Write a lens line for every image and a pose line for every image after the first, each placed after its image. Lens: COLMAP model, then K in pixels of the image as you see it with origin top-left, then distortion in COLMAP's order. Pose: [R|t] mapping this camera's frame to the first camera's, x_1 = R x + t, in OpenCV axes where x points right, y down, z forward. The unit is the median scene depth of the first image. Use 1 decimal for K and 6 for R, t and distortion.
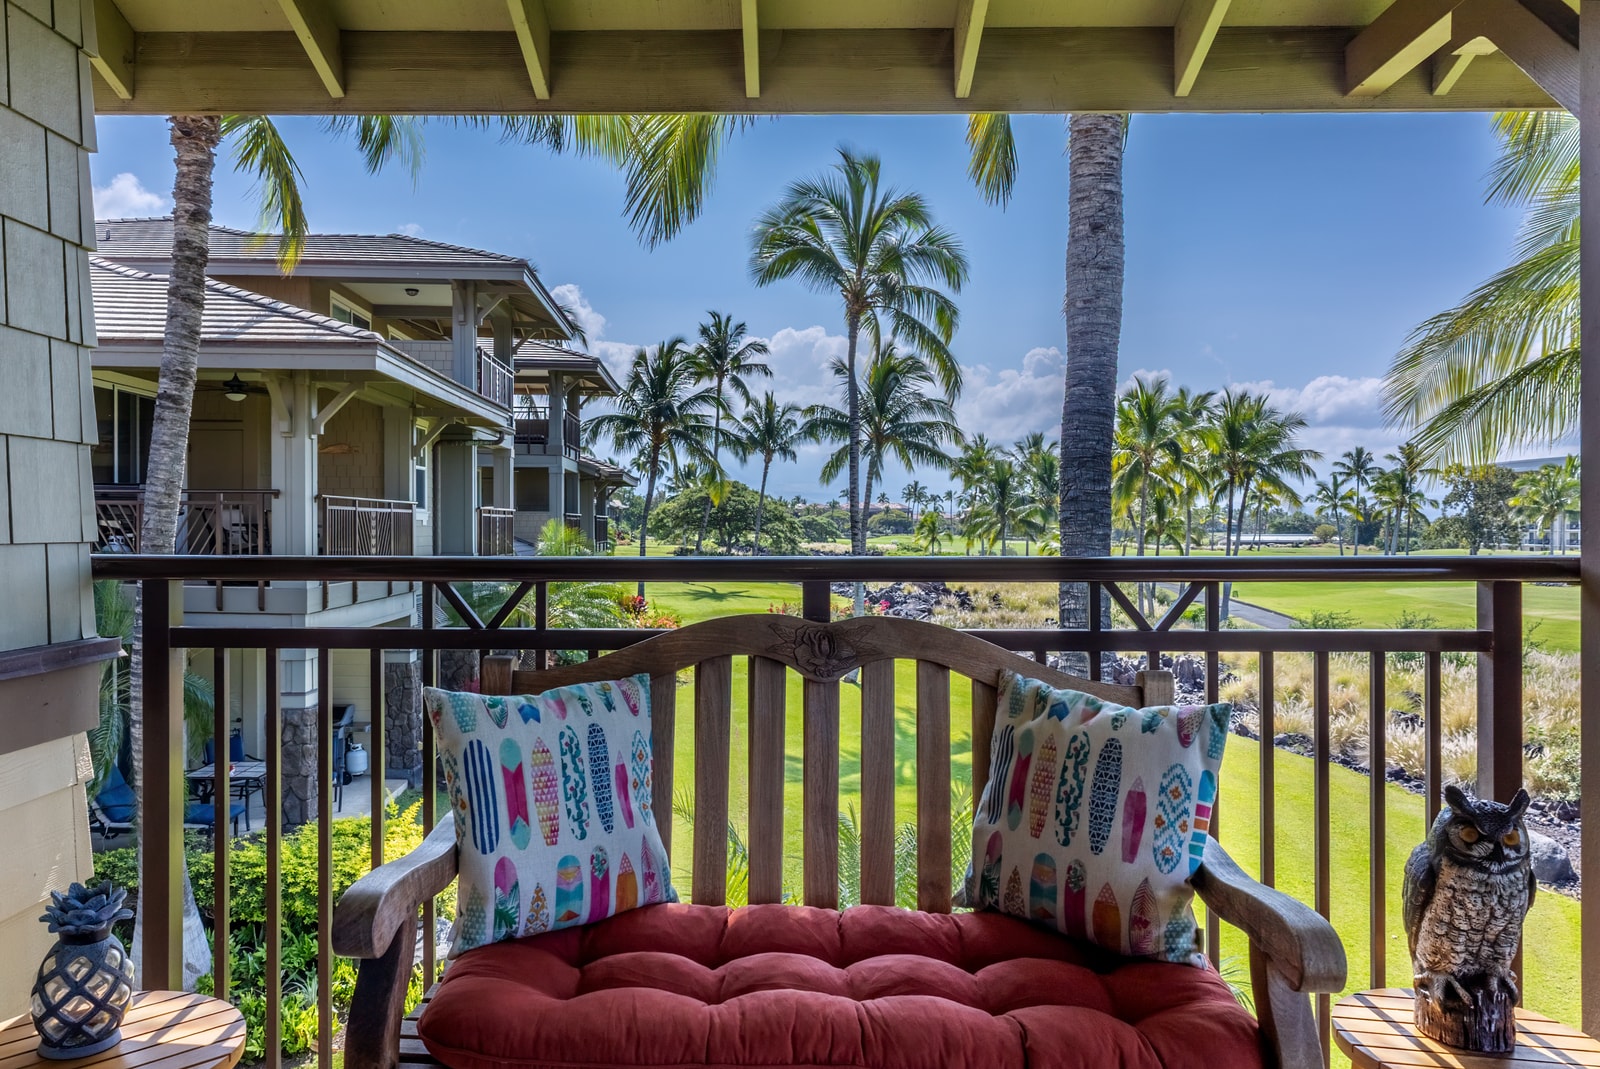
lens RADIAL K [[1104.9, 0, 798.1], [0, 1104.9, 517.0], [0, 0, 1]] dist [0.001183, -0.001580]
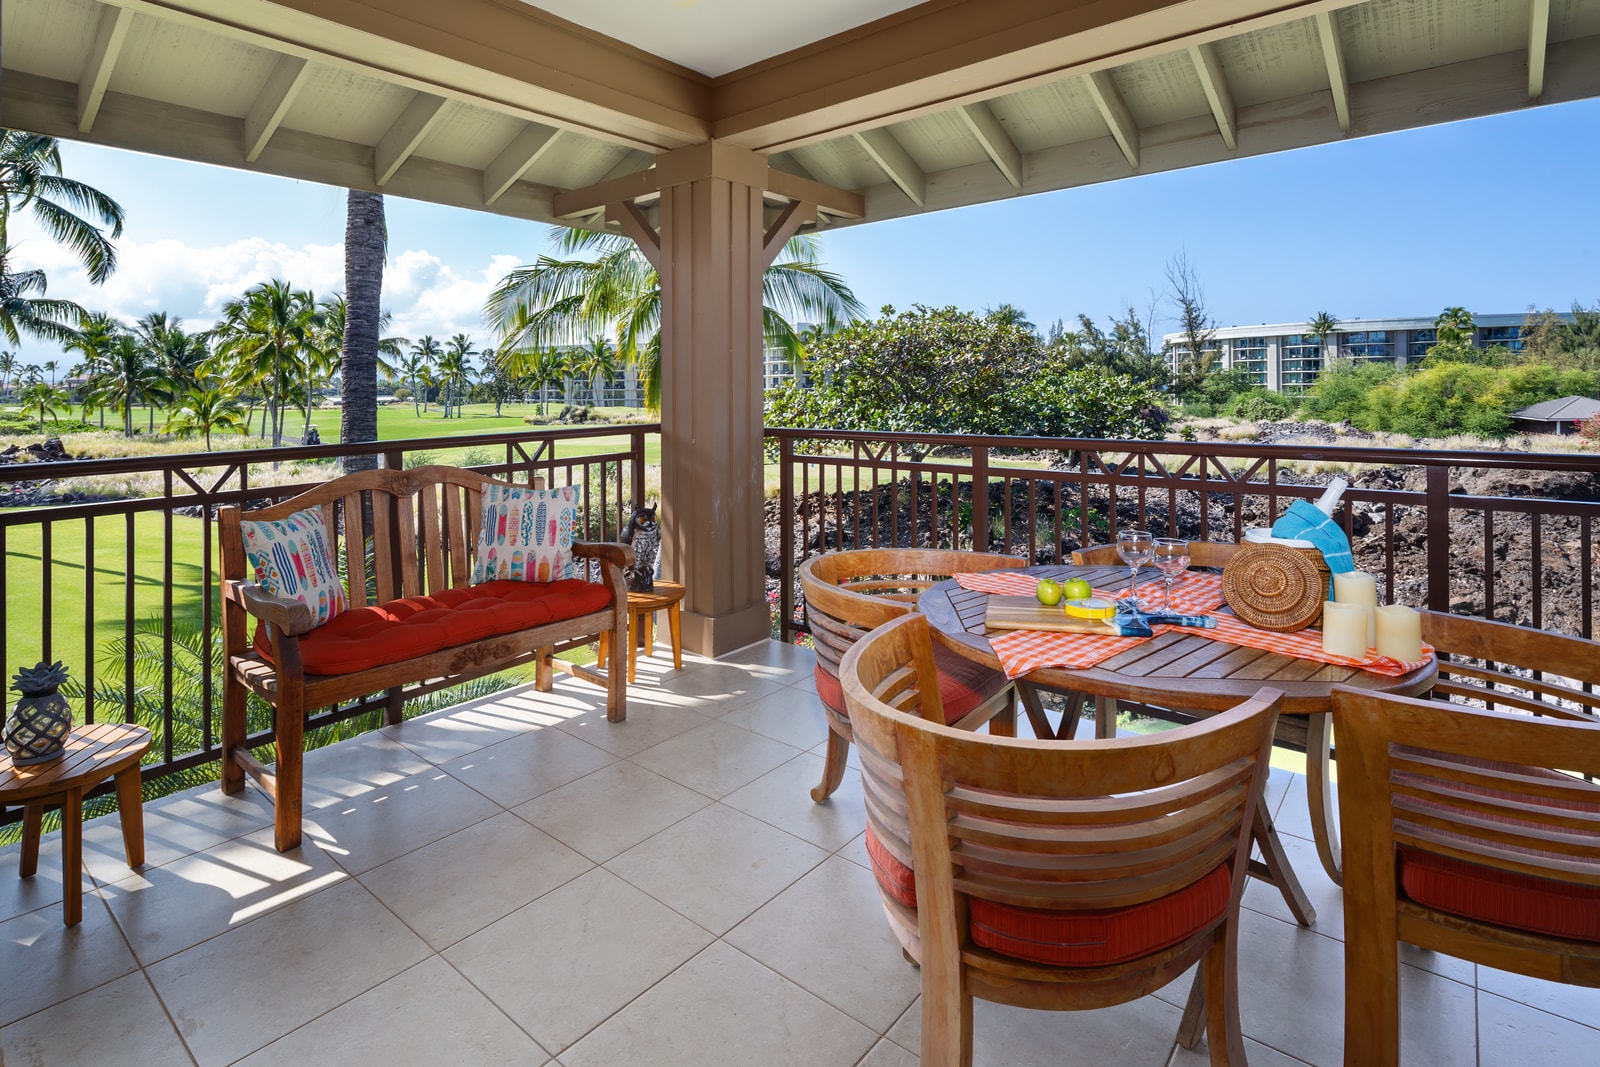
lens RADIAL K [[799.5, 0, 800.0], [0, 799.5, 533.5], [0, 0, 1]] dist [0.001490, 0.000190]
pose [[0.603245, -0.153981, 0.782550, -0.178894], [0.003137, 0.981636, 0.190737, -0.018798], [-0.797550, -0.112606, 0.592650, -0.133502]]
